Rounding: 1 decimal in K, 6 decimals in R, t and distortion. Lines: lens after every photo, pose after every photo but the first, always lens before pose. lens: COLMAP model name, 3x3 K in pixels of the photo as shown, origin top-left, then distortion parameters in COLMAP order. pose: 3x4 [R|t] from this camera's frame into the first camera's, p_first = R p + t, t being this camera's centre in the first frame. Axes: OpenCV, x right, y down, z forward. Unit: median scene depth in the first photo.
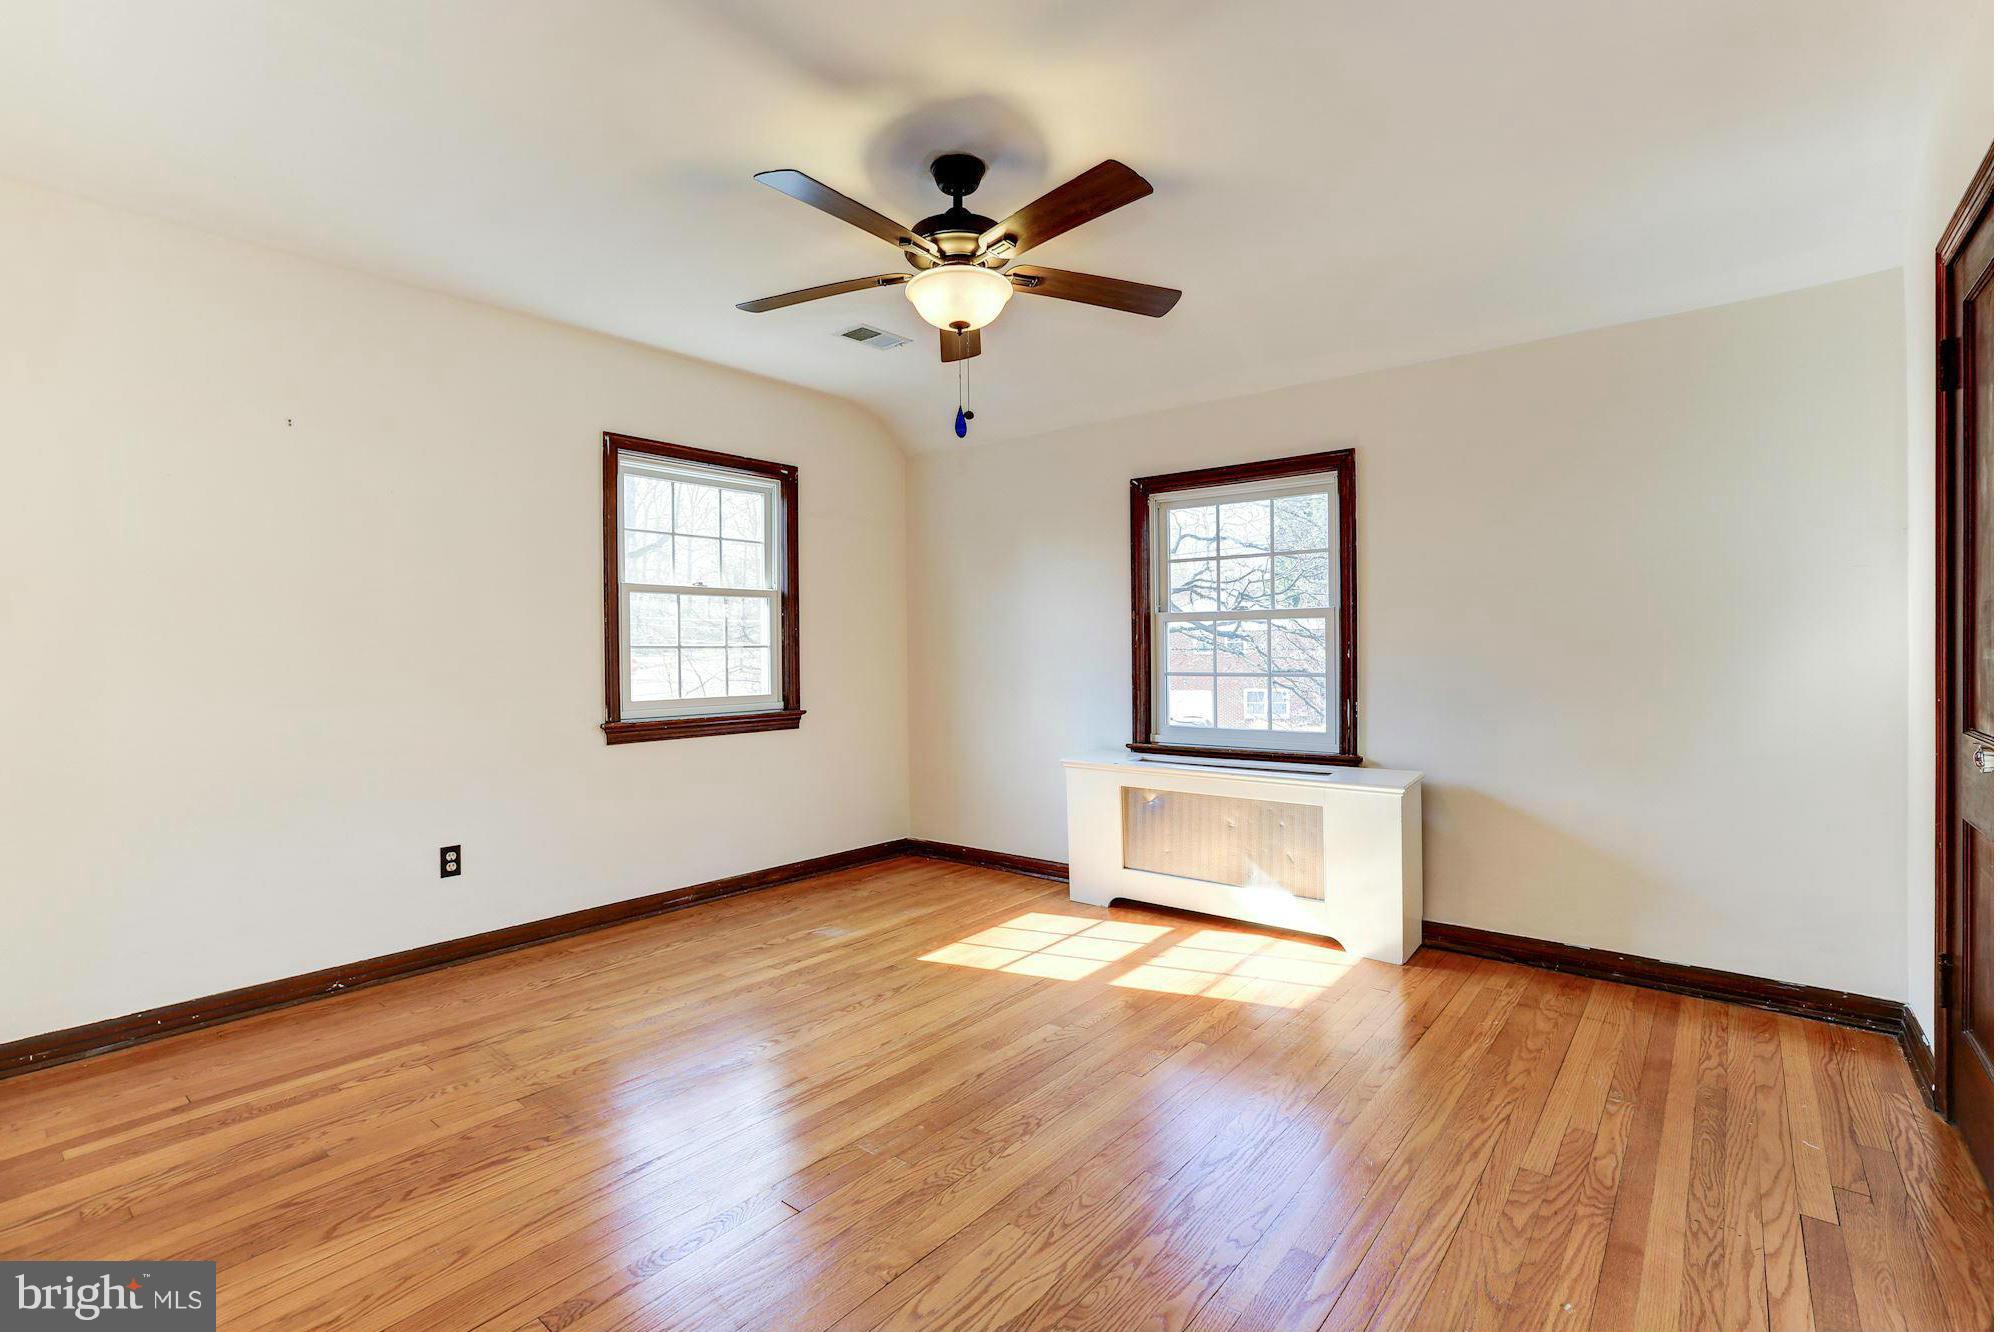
lens RADIAL K [[917.2, 0, 1000.0], [0, 917.2, 666.0], [0, 0, 1]] dist [-0.020187, 0.016397]
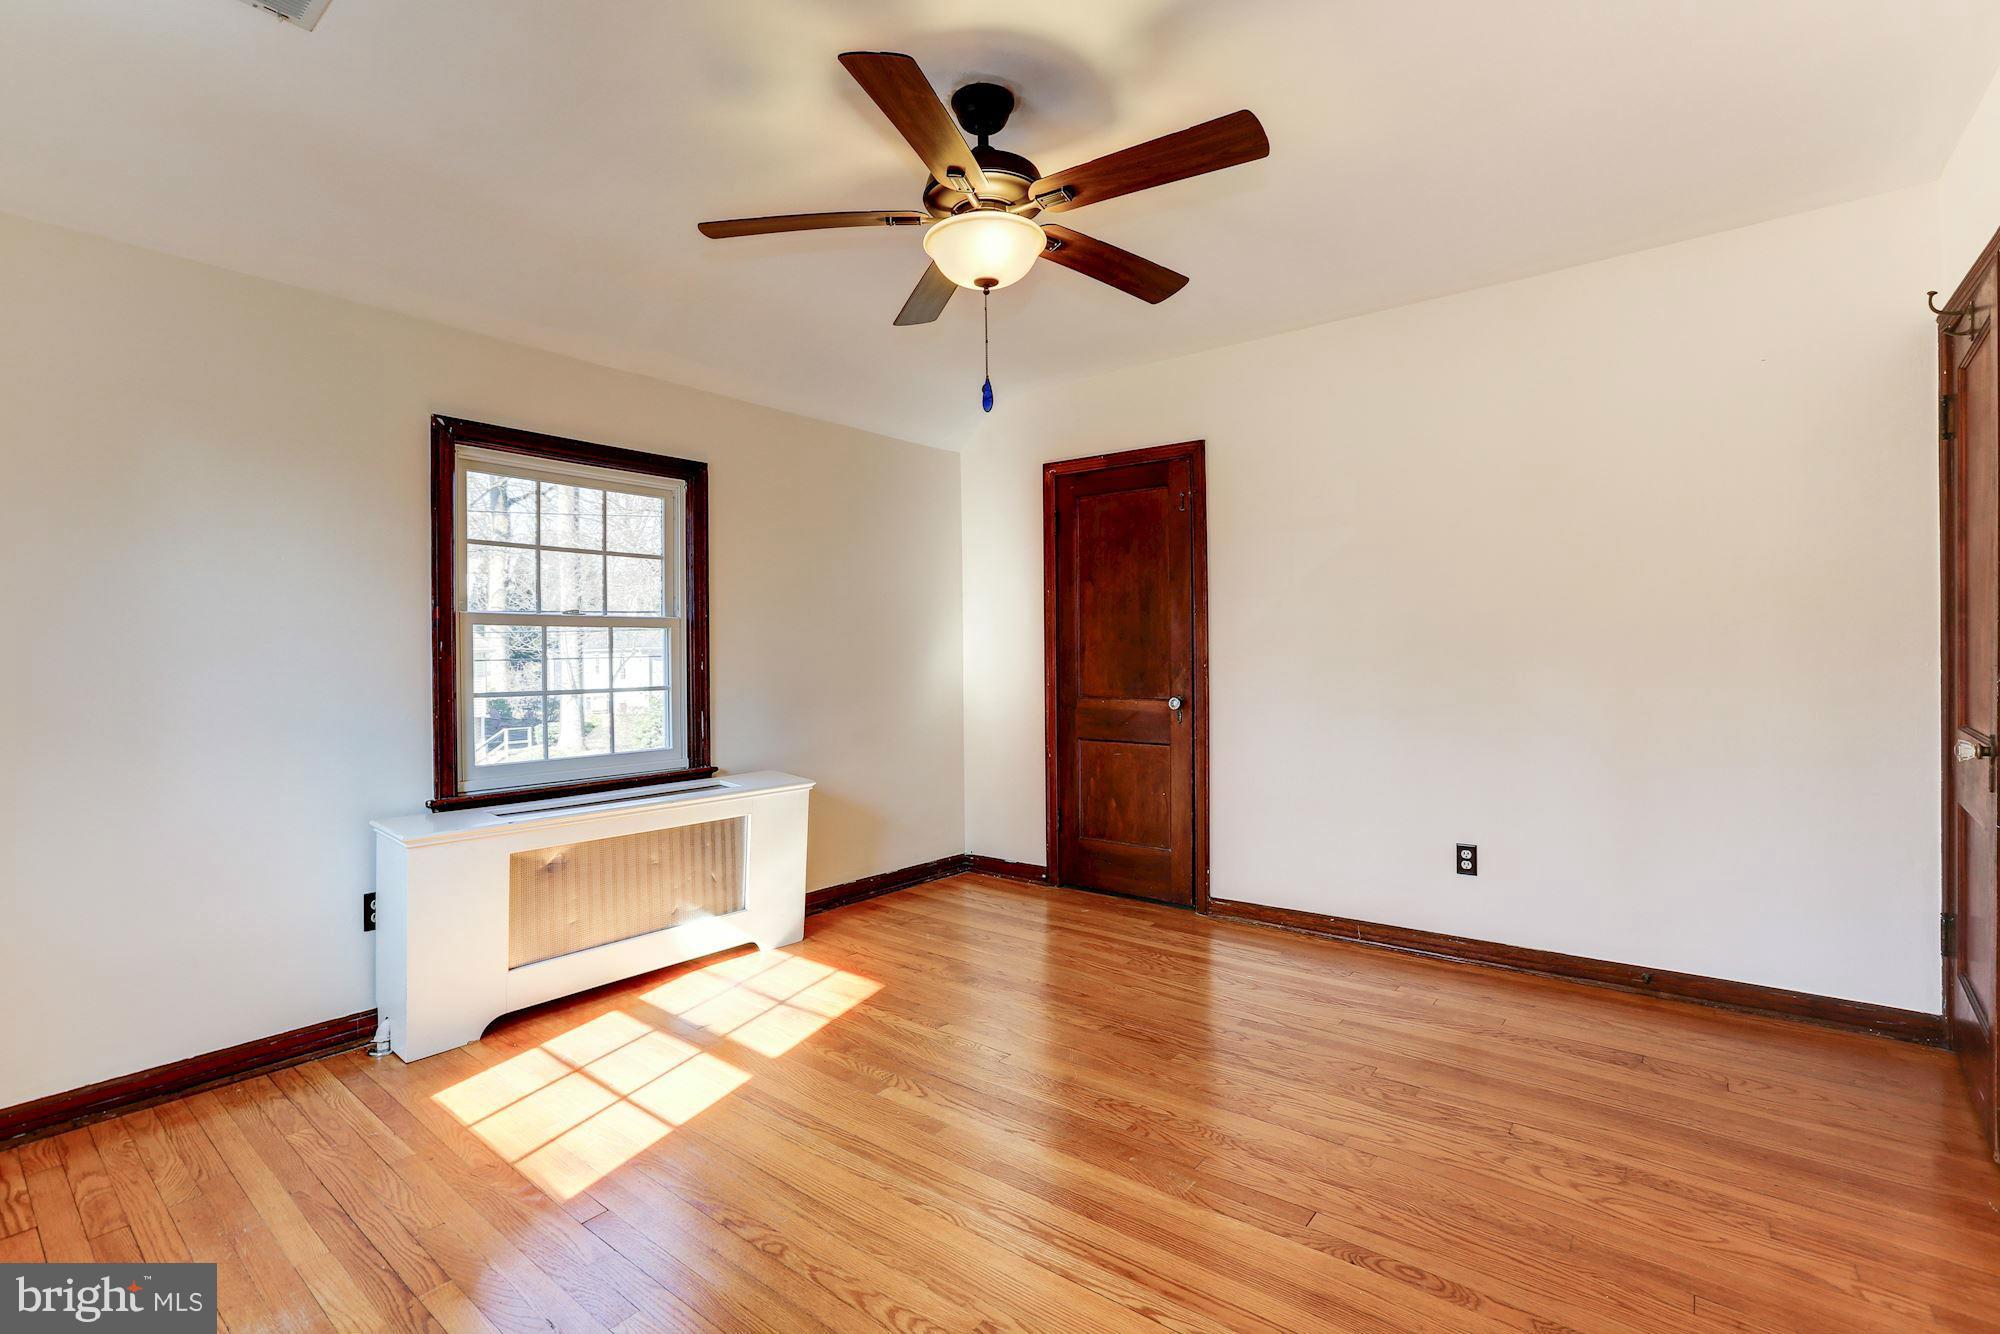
lens RADIAL K [[896.5, 0, 1000.0], [0, 896.5, 667.0], [0, 0, 1]] dist [0.000378, 0.000241]
pose [[0.000170, -0.000737, 1.000000, -0.611906], [0.022302, 0.999751, 0.000733, -0.005607], [-0.999751, 0.022302, 0.000187, 0.681474]]
